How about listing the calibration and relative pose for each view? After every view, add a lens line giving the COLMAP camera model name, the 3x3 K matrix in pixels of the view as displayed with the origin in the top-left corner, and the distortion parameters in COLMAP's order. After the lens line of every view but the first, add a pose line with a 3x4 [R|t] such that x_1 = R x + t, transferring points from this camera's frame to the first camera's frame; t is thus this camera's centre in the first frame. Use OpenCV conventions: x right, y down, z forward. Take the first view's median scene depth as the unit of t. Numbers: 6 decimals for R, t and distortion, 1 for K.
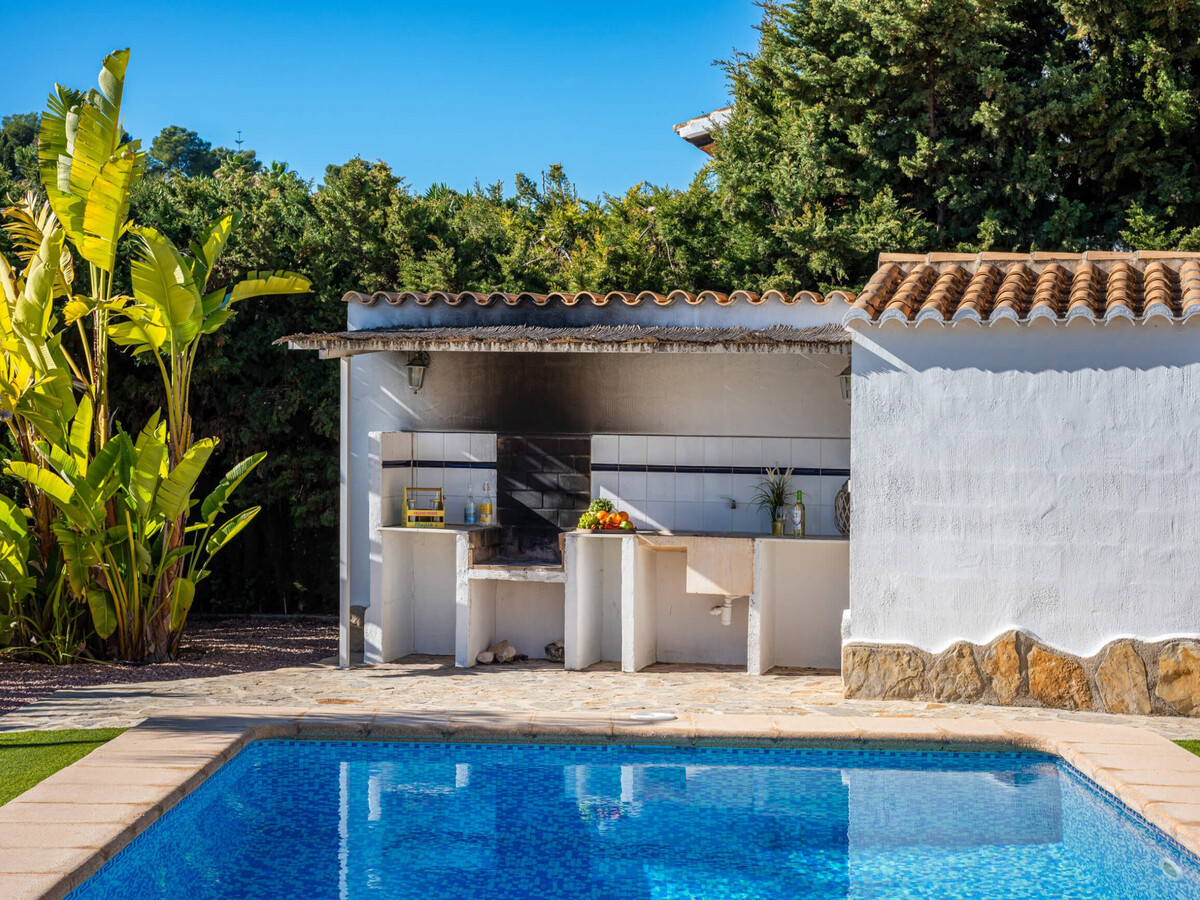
lens RADIAL K [[1967.7, 0, 600.0], [0, 1967.7, 450.0], [0, 0, 1]] dist [0.091317, -0.008530]
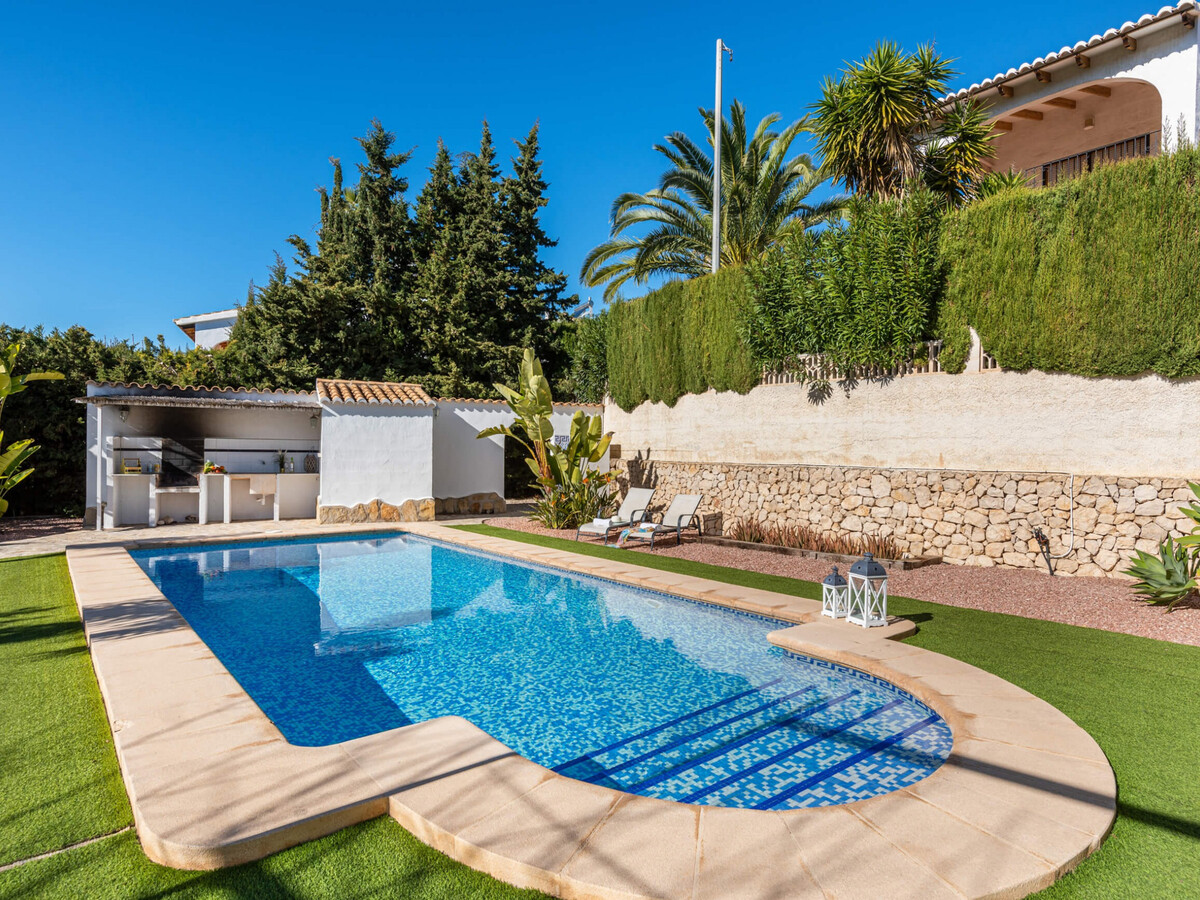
lens RADIAL K [[686.8, 0, 600.0], [0, 686.8, 450.0], [0, 0, 1]] dist [0.000544, 0.001063]
pose [[0.775155, -0.005774, 0.631745, -0.176467], [0.003462, 0.999982, 0.004892, 0.005659], [-0.631762, -0.001605, 0.775161, -0.082415]]
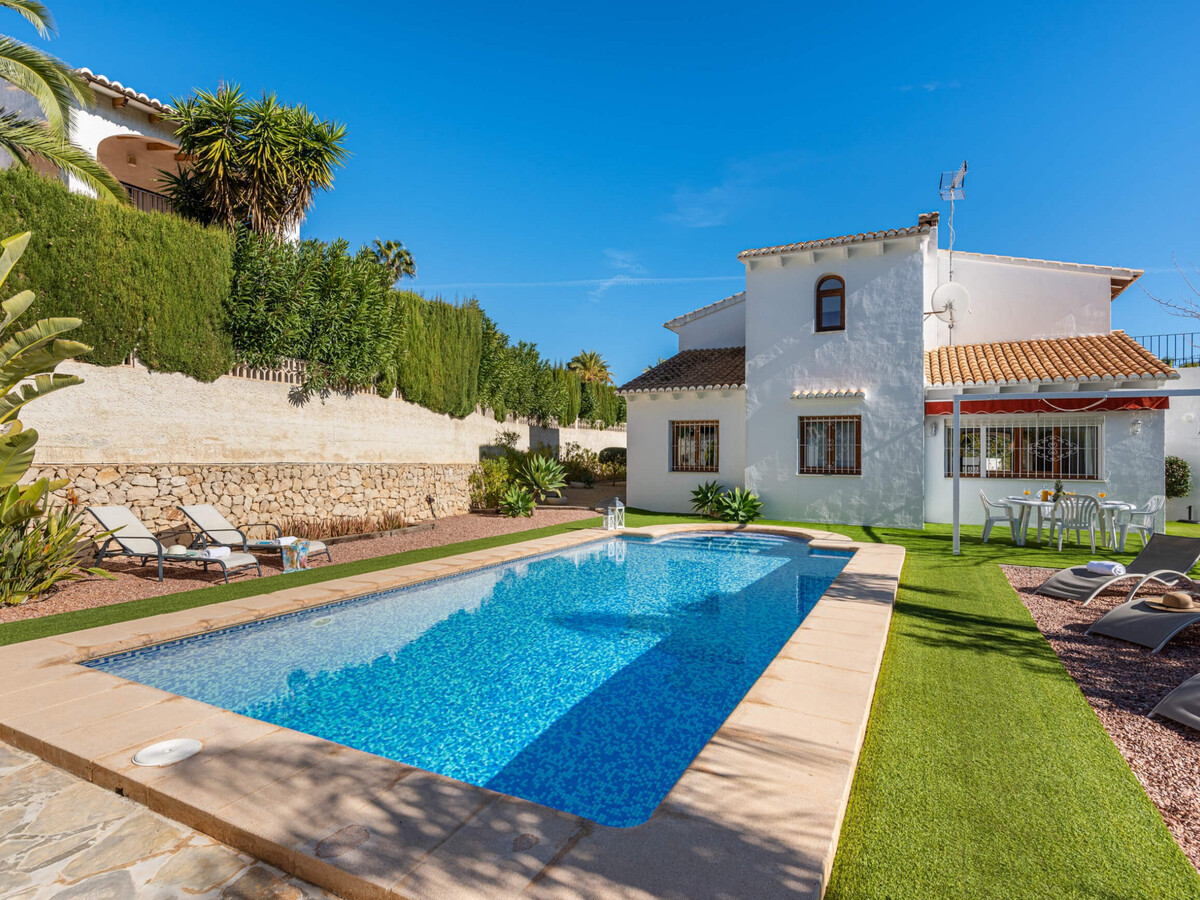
lens RADIAL K [[624.0, 0, 600.0], [0, 624.0, 450.0], [0, 0, 1]] dist [0.005288, -0.000121]
pose [[-0.881271, -0.010412, 0.472497, -0.178243], [-0.014447, 0.999884, -0.004913, 0.010201], [-0.472391, -0.011156, -0.881318, 0.819789]]
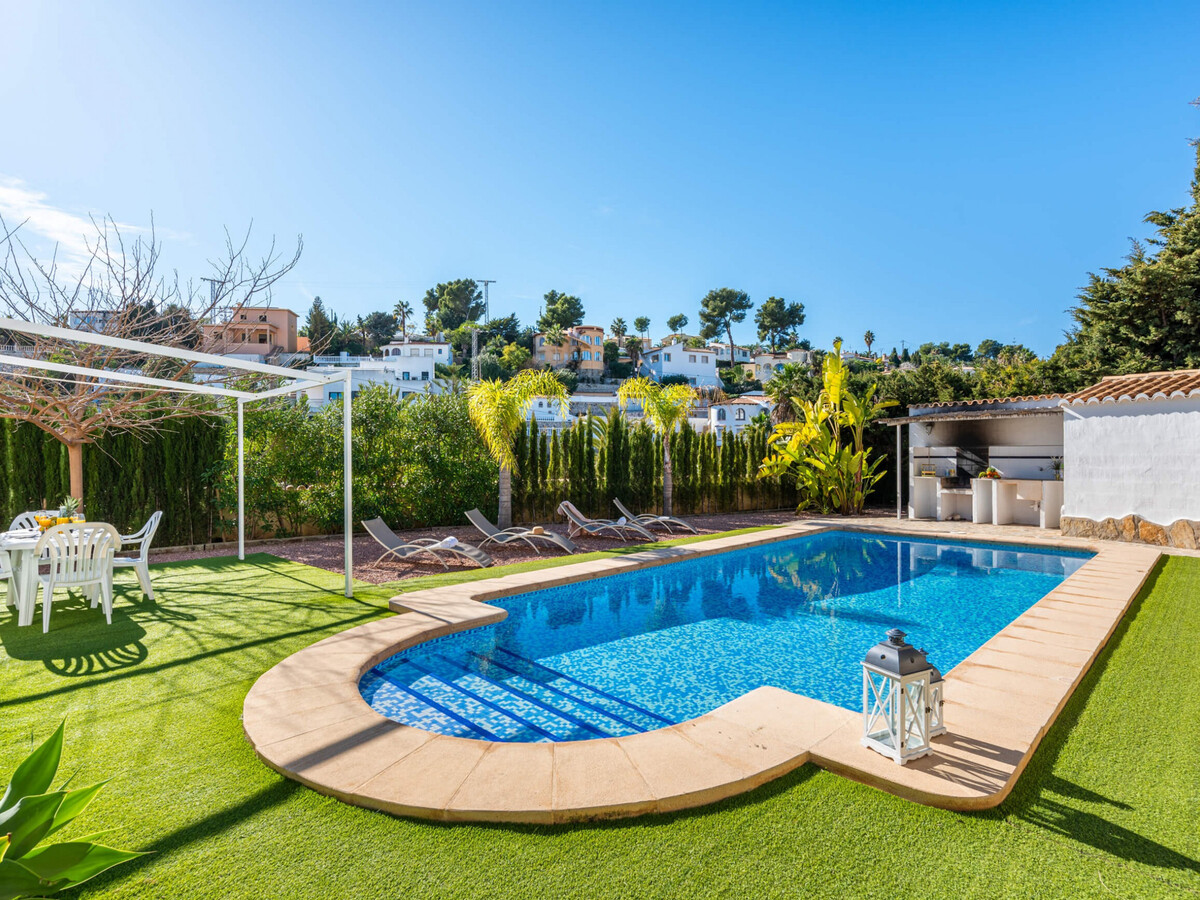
lens RADIAL K [[624.0, 0, 600.0], [0, 624.0, 450.0], [0, 0, 1]] dist [0.005288, -0.000121]
pose [[0.703471, -0.023727, -0.710328, 0.251764], [0.014000, 0.999711, -0.019529, 0.008132], [0.710586, 0.003793, 0.703600, -0.095633]]
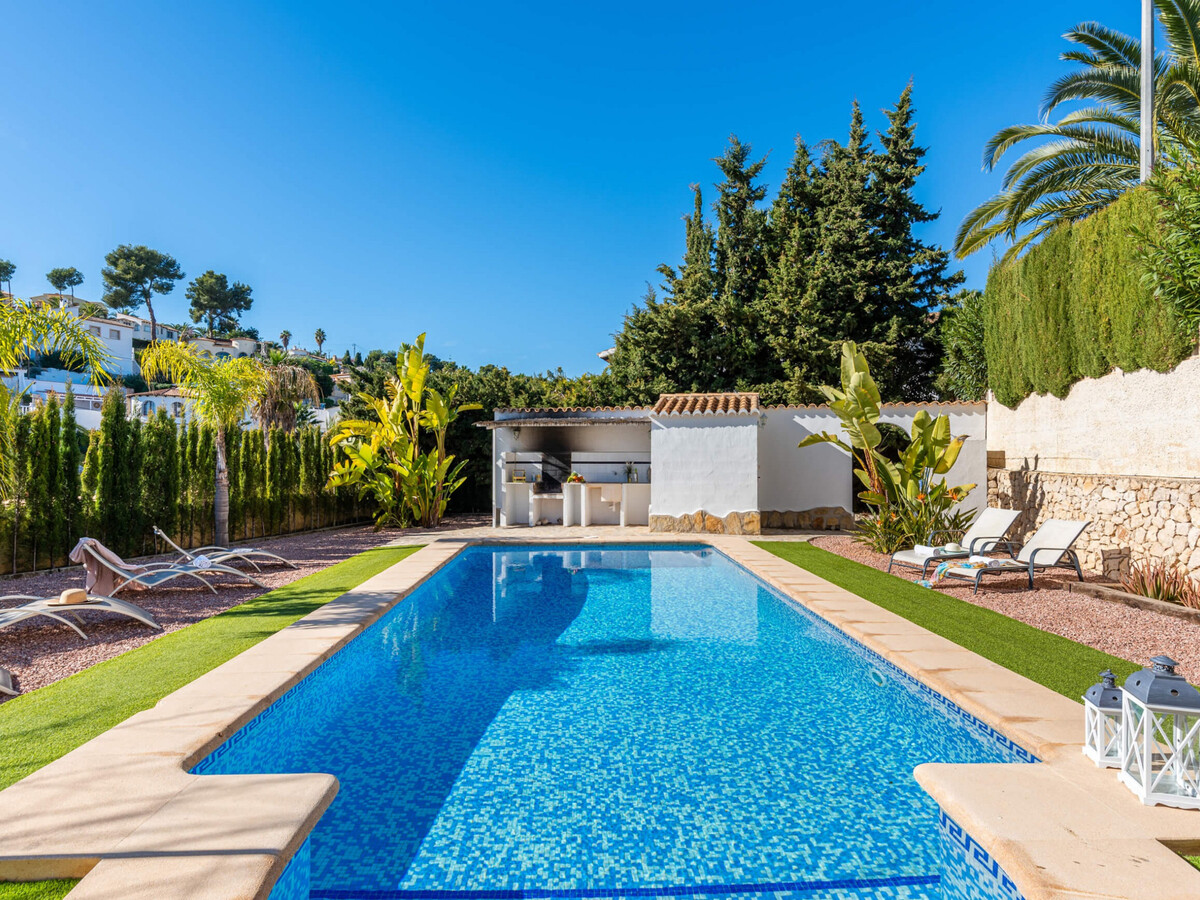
lens RADIAL K [[663.8, 0, 600.0], [0, 663.8, 450.0], [0, 0, 1]] dist [0.005323, 0.001545]
pose [[0.999473, -0.016155, 0.028173, 0.012129], [0.016592, 0.999745, -0.015341, 0.005738], [-0.027918, 0.015800, 0.999485, -0.069921]]
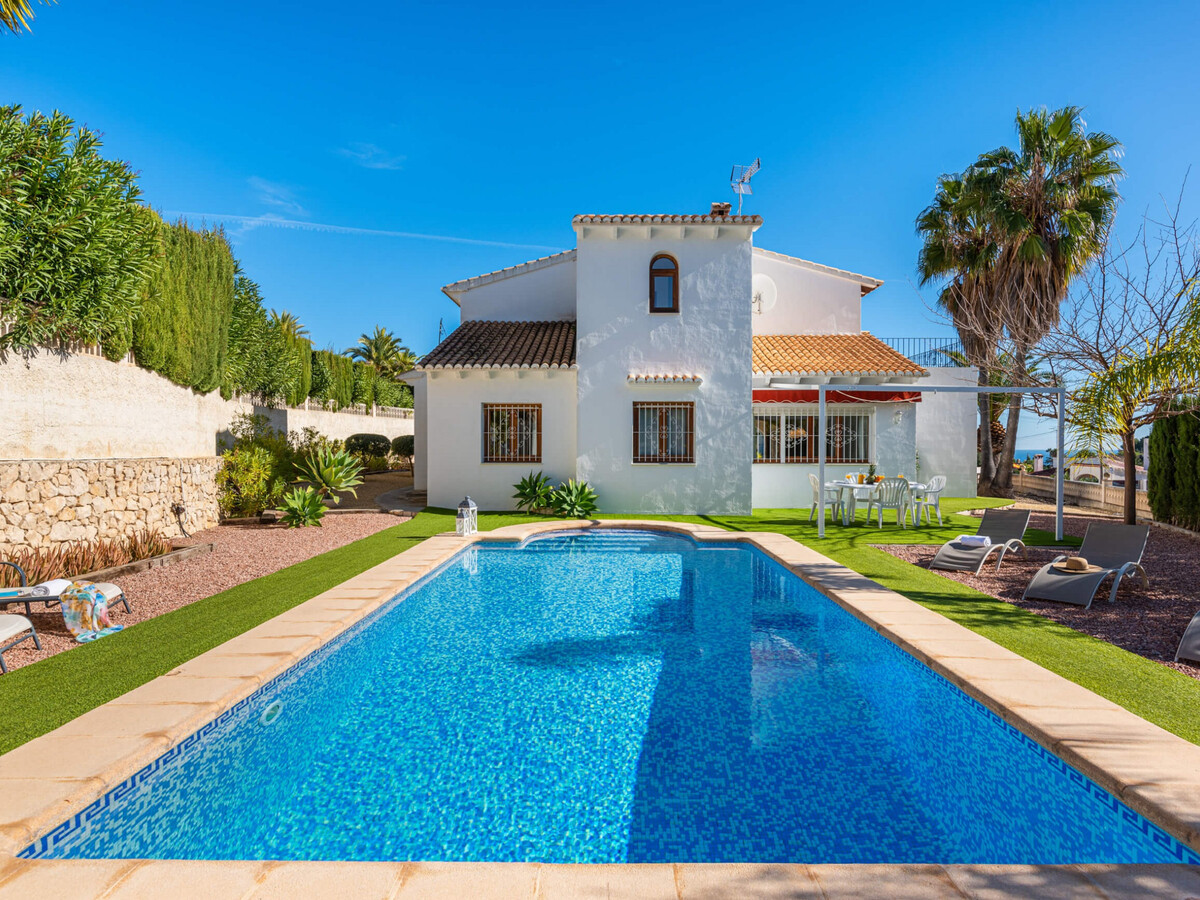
lens RADIAL K [[699.1, 0, 600.0], [0, 699.1, 450.0], [0, 0, 1]] dist [-0.004660, -0.002253]
pose [[-0.999581, -0.009872, 0.027212, 0.019287], [-0.009606, 0.999905, 0.009897, 0.009572], [-0.027307, 0.009631, -0.999581, 0.836683]]
